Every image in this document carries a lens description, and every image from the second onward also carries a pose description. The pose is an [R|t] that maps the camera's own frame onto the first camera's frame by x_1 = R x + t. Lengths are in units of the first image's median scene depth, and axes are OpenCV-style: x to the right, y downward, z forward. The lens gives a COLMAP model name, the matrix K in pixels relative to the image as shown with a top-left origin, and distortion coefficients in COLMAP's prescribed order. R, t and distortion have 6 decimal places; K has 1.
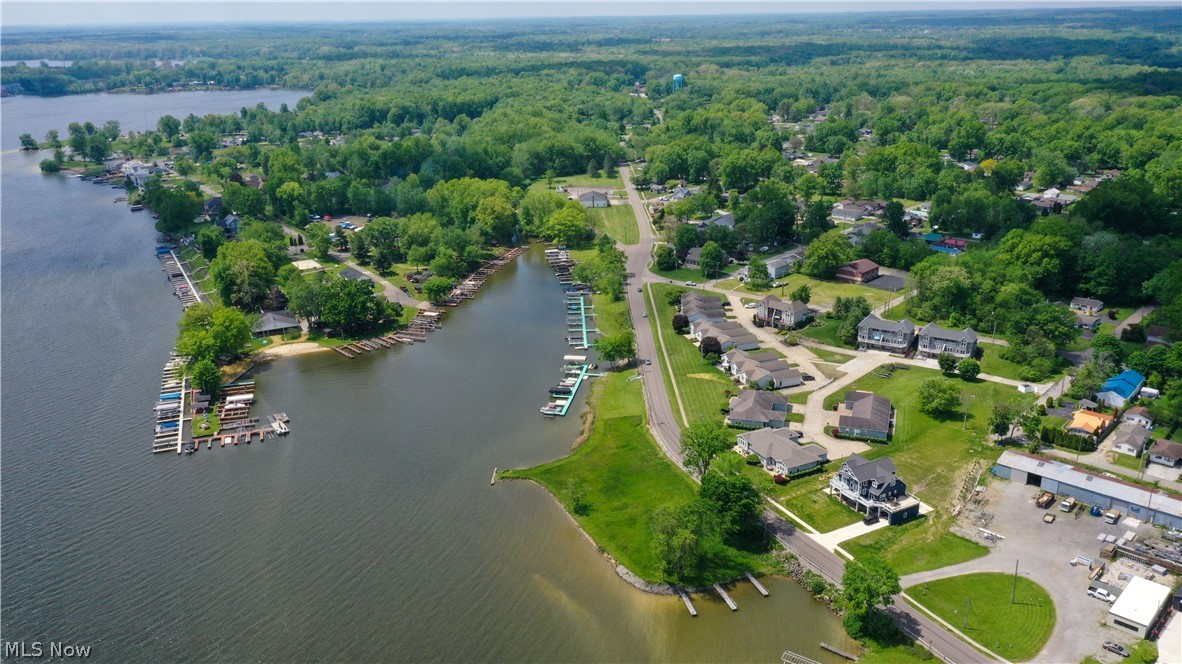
lens RADIAL K [[926.1, 0, 584.2], [0, 926.1, 329.3], [0, 0, 1]] dist [-0.009556, 0.003659]
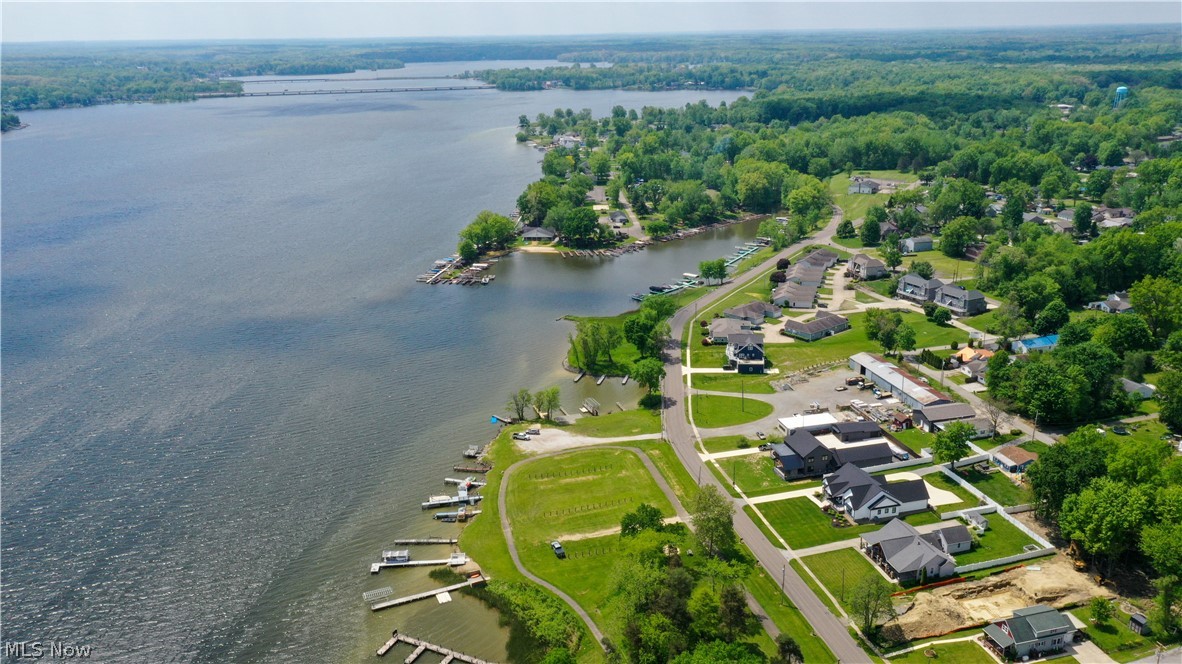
lens RADIAL K [[926.1, 0, 584.2], [0, 926.1, 329.3], [0, 0, 1]] dist [-0.009556, 0.003659]
pose [[0.841241, 0.162187, -0.515760, 0.481029], [-0.165881, 0.985362, 0.039295, 0.067558], [0.514584, 0.052498, 0.855831, -0.229139]]
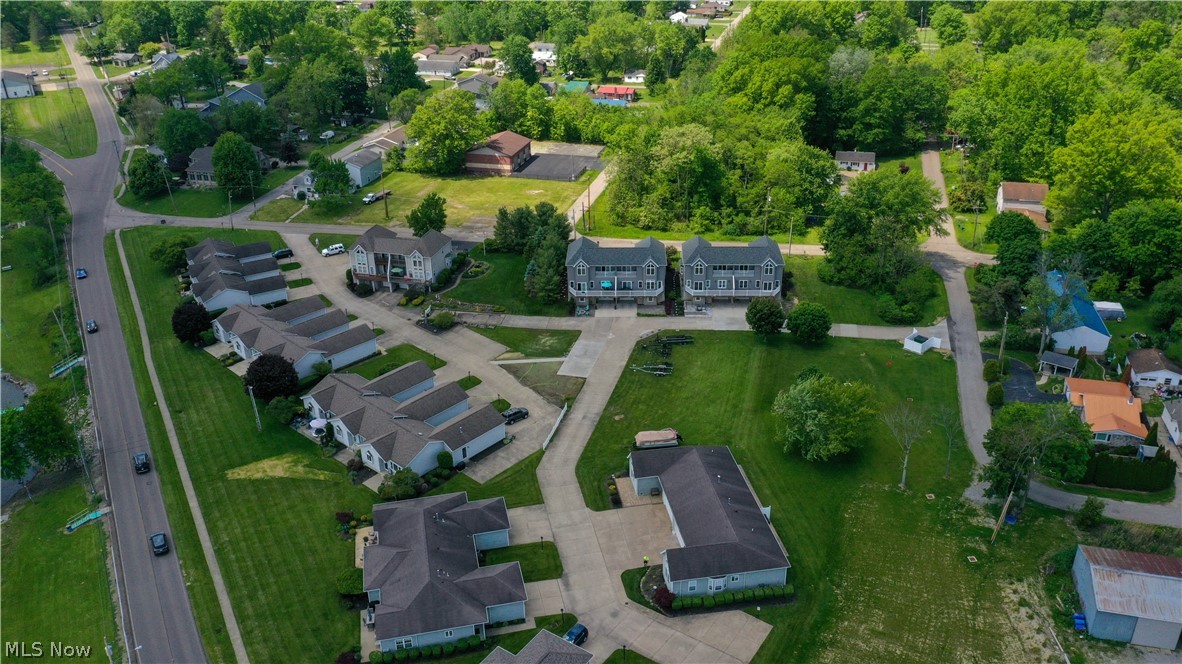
lens RADIAL K [[926.1, 0, 584.2], [0, 926.1, 329.3], [0, 0, 1]] dist [-0.009556, 0.003659]
pose [[0.878605, -0.210055, 0.428871, 0.067734], [0.155356, 0.974939, 0.159241, -0.039148], [-0.451573, -0.073282, 0.889220, 0.444782]]
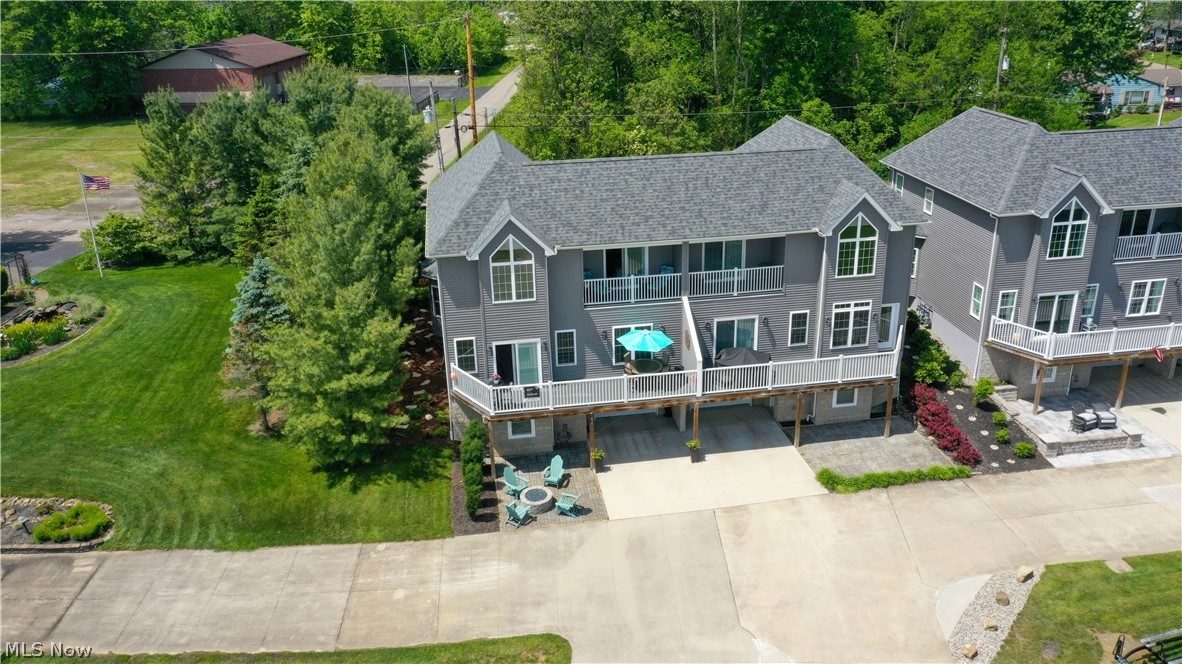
lens RADIAL K [[926.1, 0, 584.2], [0, 926.1, 329.3], [0, 0, 1]] dist [-0.009556, 0.003659]
pose [[0.769581, -0.236248, 0.593239, 0.202519], [0.210650, 0.970962, 0.113404, -0.003500], [-0.602803, 0.037692, 0.796999, 0.740317]]
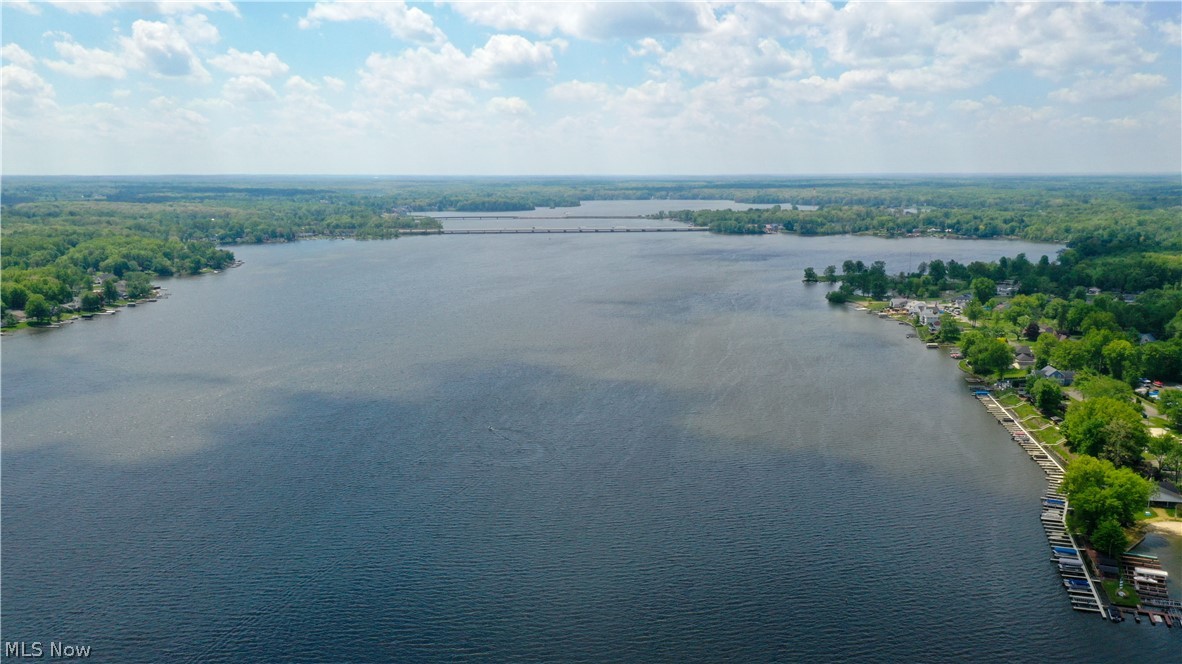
lens RADIAL K [[926.1, 0, 584.2], [0, 926.1, 329.3], [0, 0, 1]] dist [-0.009556, 0.003659]
pose [[0.763804, 0.114208, -0.635263, -0.183191], [-0.210484, 0.974490, -0.077880, 0.021629], [0.610163, 0.193198, 0.768359, -0.065860]]
